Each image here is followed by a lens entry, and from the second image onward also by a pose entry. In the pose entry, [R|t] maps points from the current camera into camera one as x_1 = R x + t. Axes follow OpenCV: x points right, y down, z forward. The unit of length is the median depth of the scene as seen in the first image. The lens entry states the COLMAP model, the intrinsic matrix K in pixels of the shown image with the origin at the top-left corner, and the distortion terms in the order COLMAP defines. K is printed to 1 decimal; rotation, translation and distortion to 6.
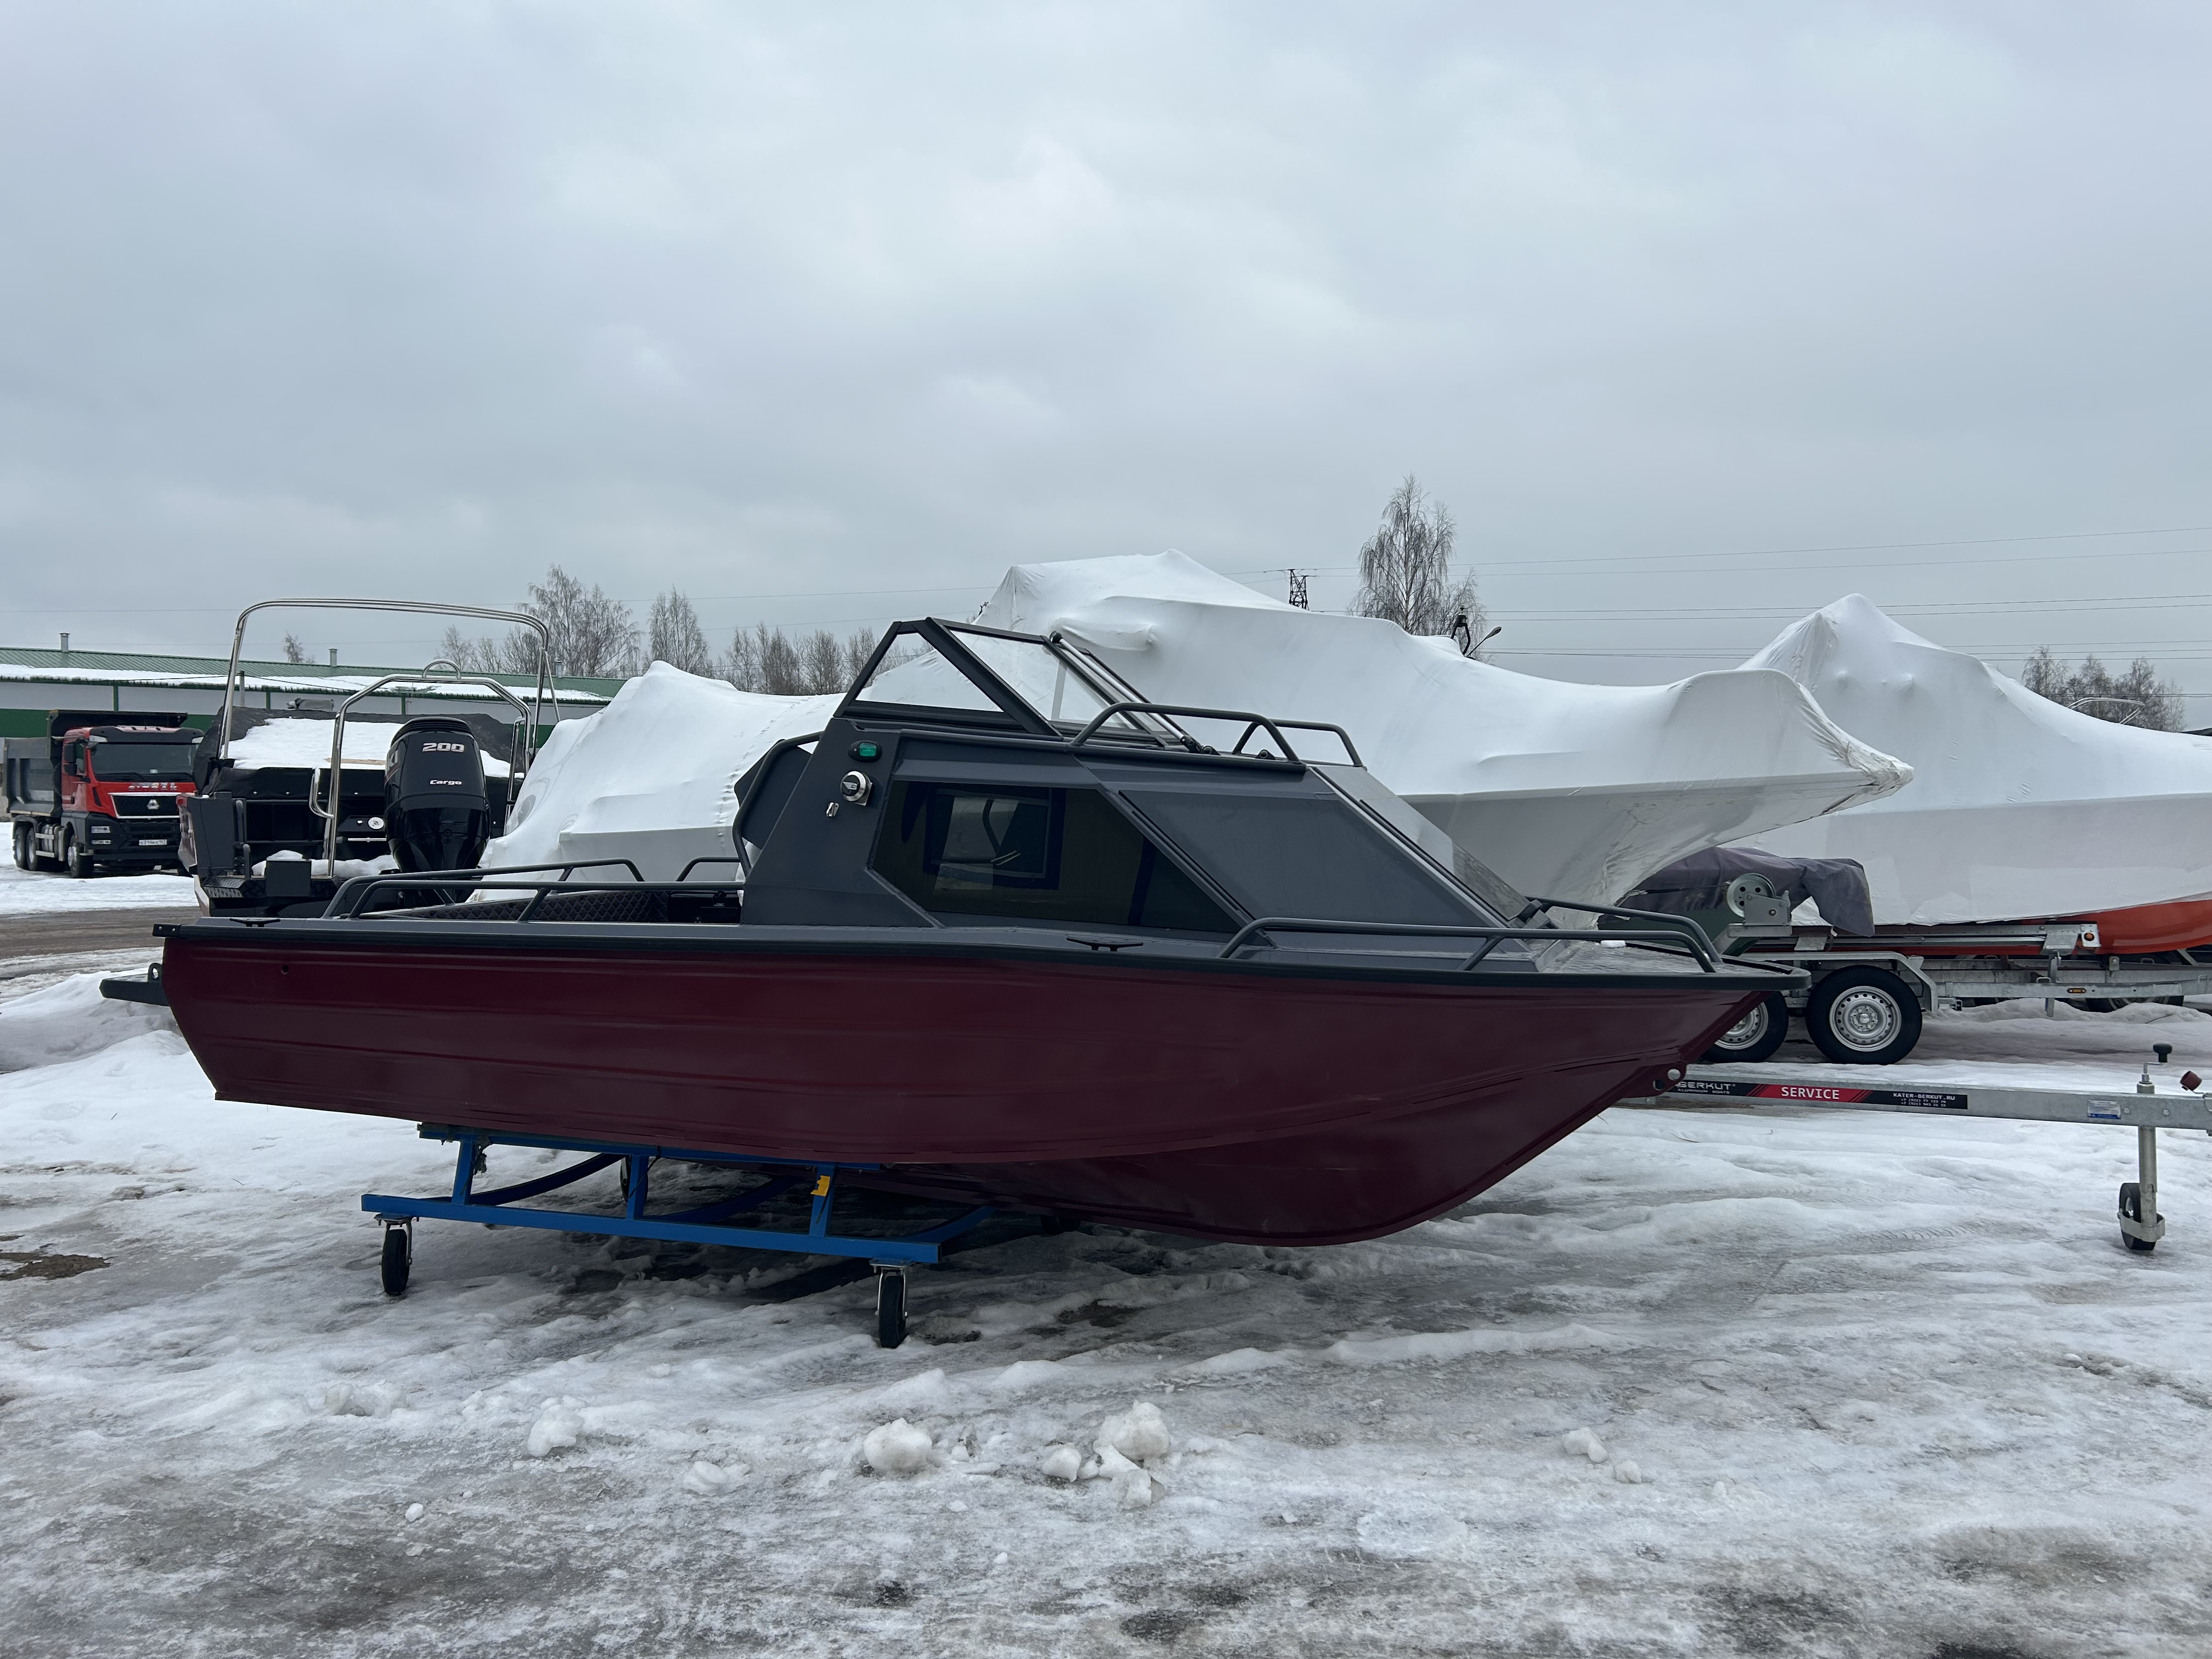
lens RADIAL K [[1666.8, 0, 1105.3], [0, 1666.8, 820.5], [0, 0, 1]] dist [0.053623, -0.053730]
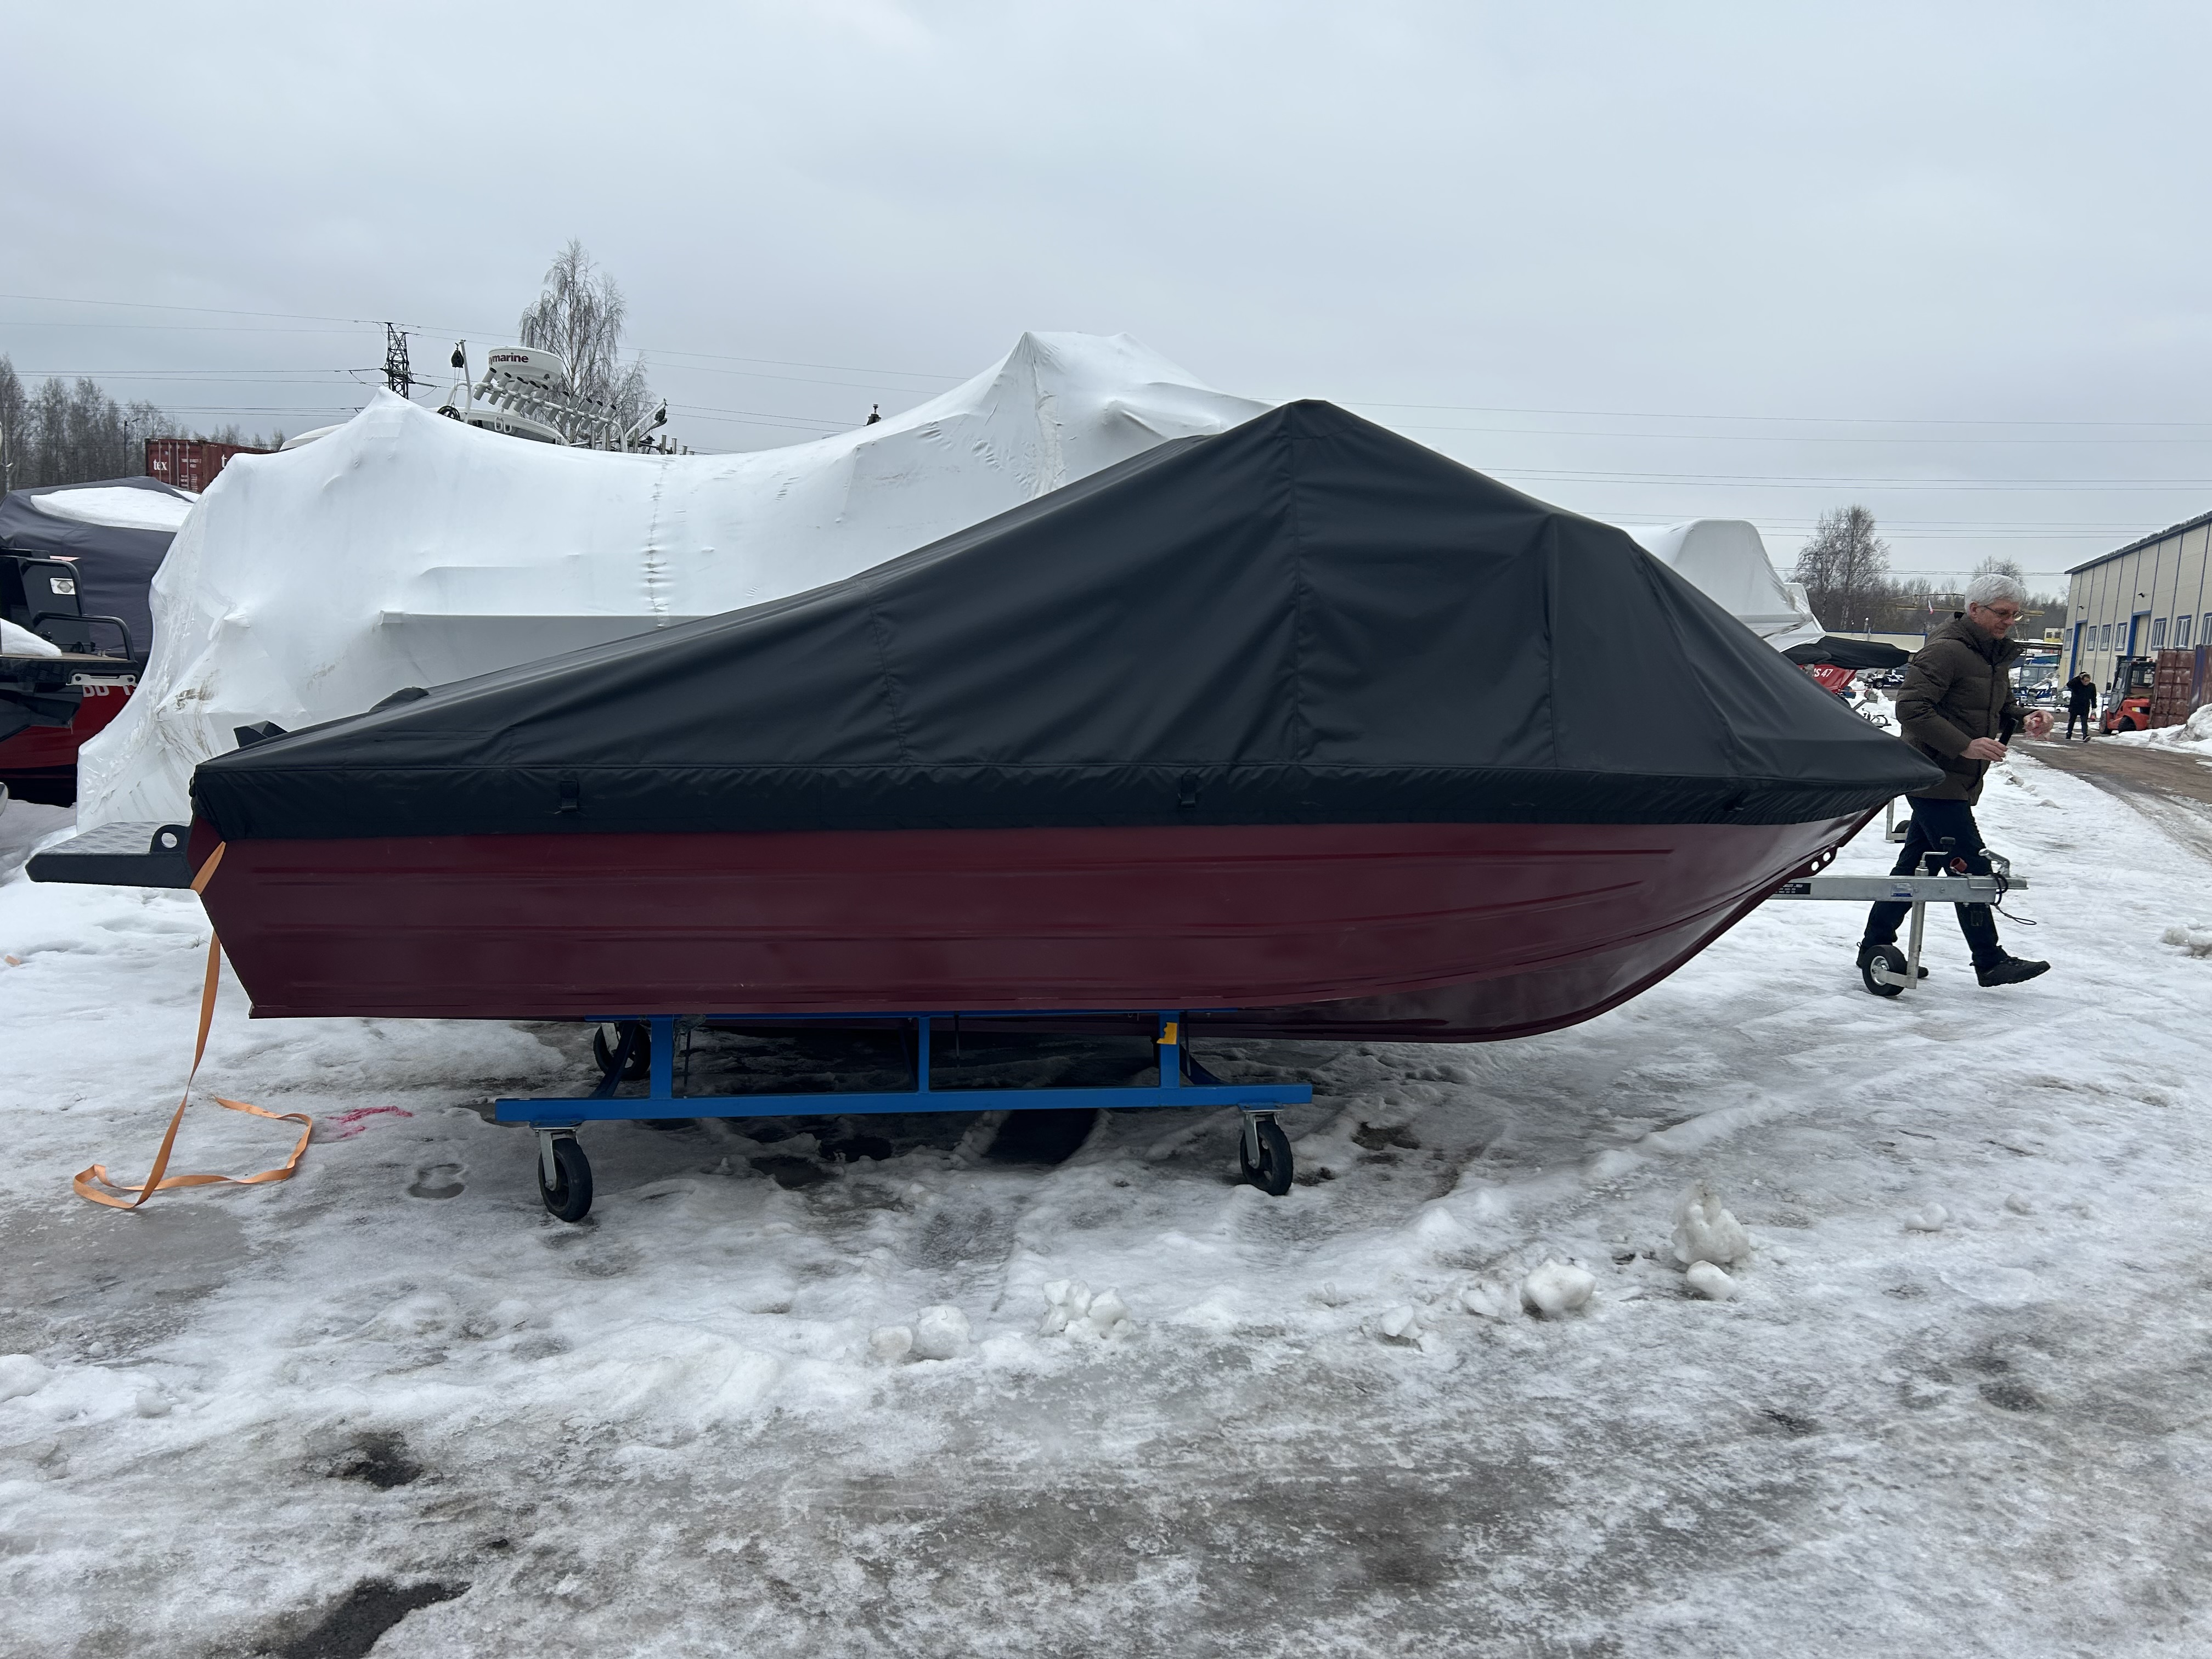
lens RADIAL K [[1666.8, 0, 1109.7], [0, 1666.8, 850.0], [0, 0, 1]] dist [0.053623, -0.053730]
pose [[0.860173, -0.029383, 0.509155, -0.716044], [-0.039468, 0.991510, 0.123897, 0.010045], [-0.508473, -0.126668, 0.851710, 0.288770]]
